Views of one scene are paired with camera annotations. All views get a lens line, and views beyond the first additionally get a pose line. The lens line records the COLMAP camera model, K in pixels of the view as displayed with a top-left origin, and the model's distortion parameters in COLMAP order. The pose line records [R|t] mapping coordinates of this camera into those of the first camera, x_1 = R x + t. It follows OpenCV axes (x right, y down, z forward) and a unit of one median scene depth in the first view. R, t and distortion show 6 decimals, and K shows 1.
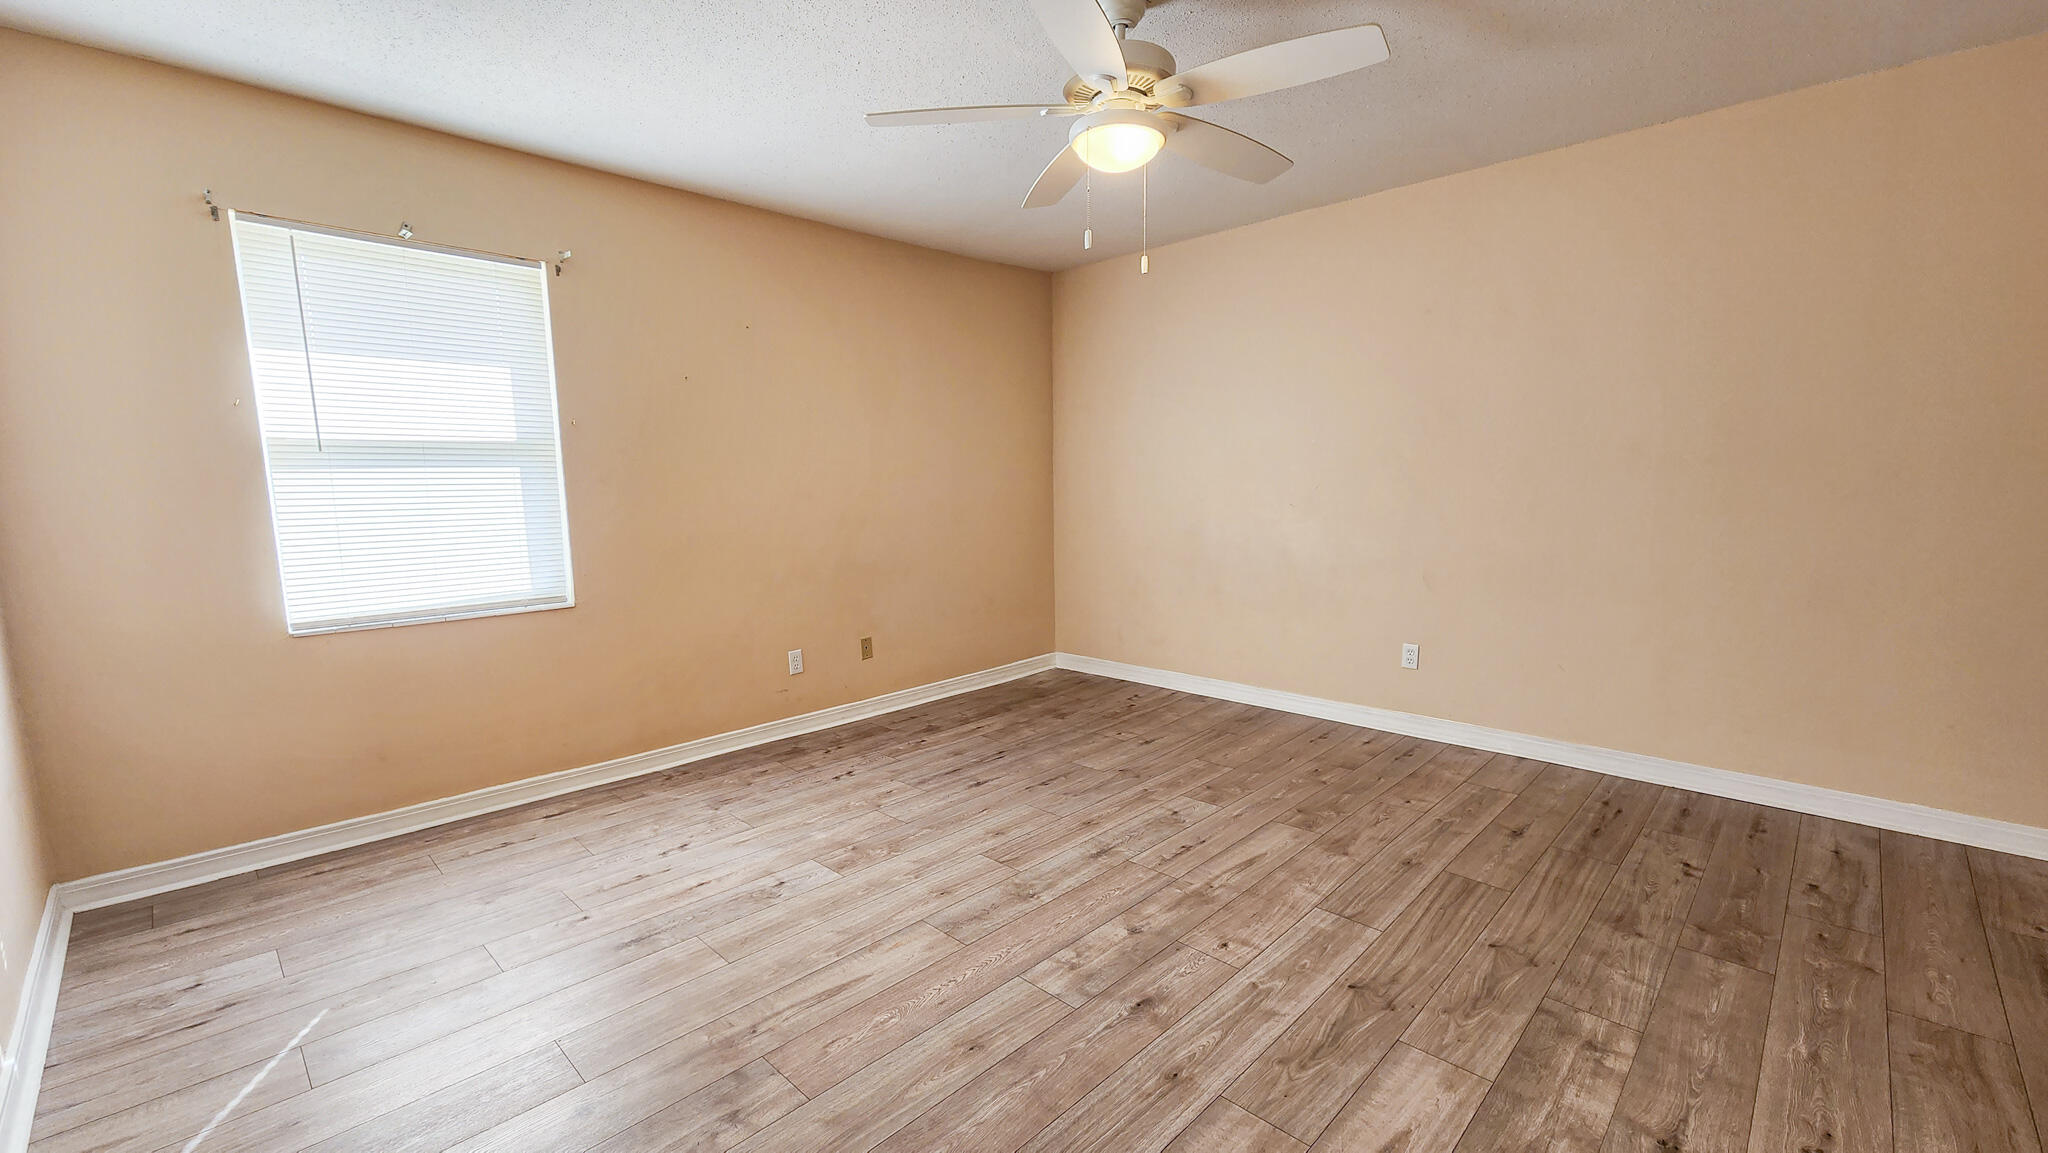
lens RADIAL K [[855.6, 0, 1018.7], [0, 855.6, 598.6], [0, 0, 1]] dist [0.000712, -0.000811]
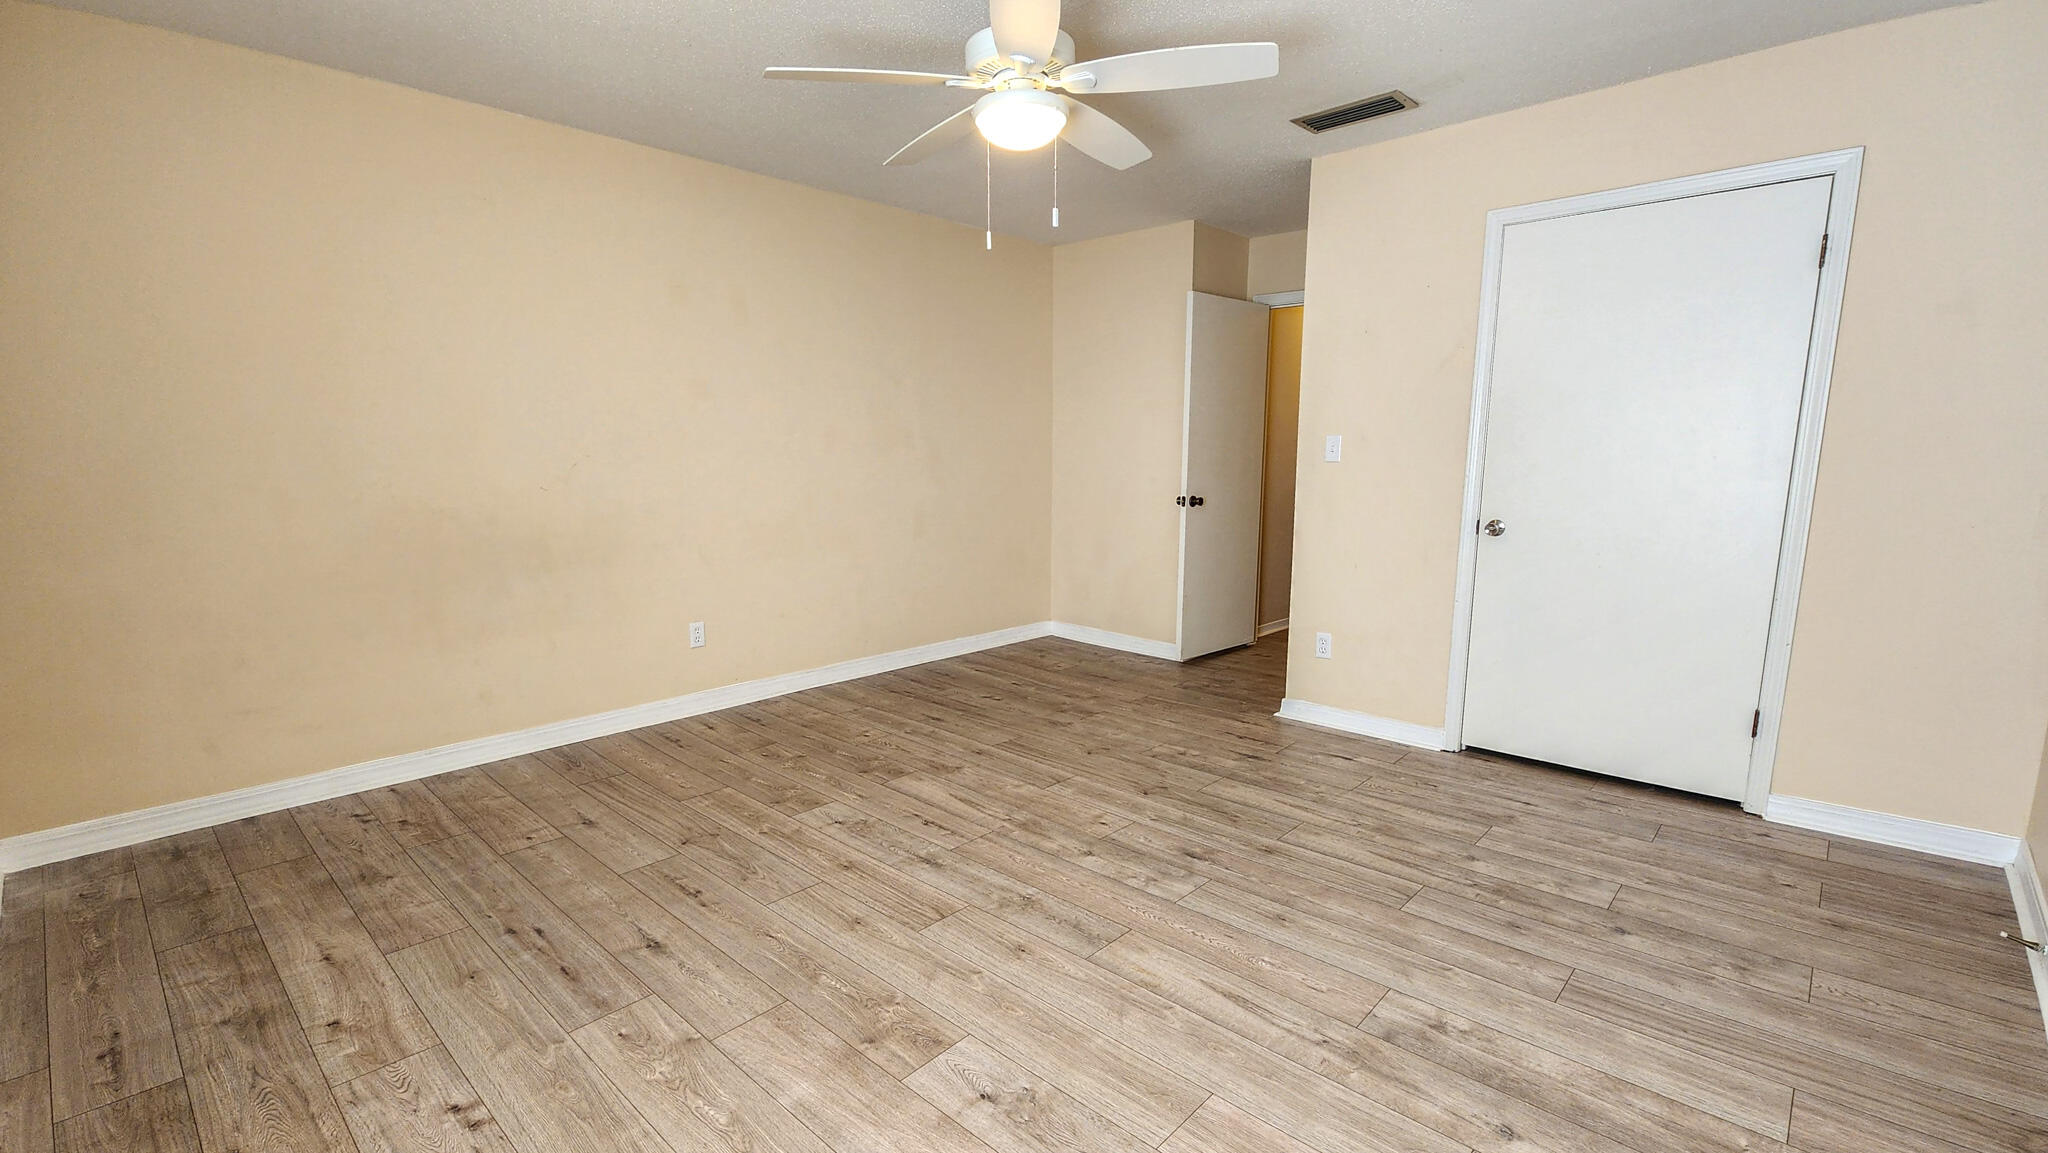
lens RADIAL K [[855.6, 0, 1018.7], [0, 855.6, 598.6], [0, 0, 1]] dist [0.000712, -0.000811]
pose [[-0.007763, -0.159279, 0.987203, -0.796765], [0.141621, 0.977107, 0.158764, -0.125799], [-0.989890, 0.141041, 0.014972, 0.847878]]
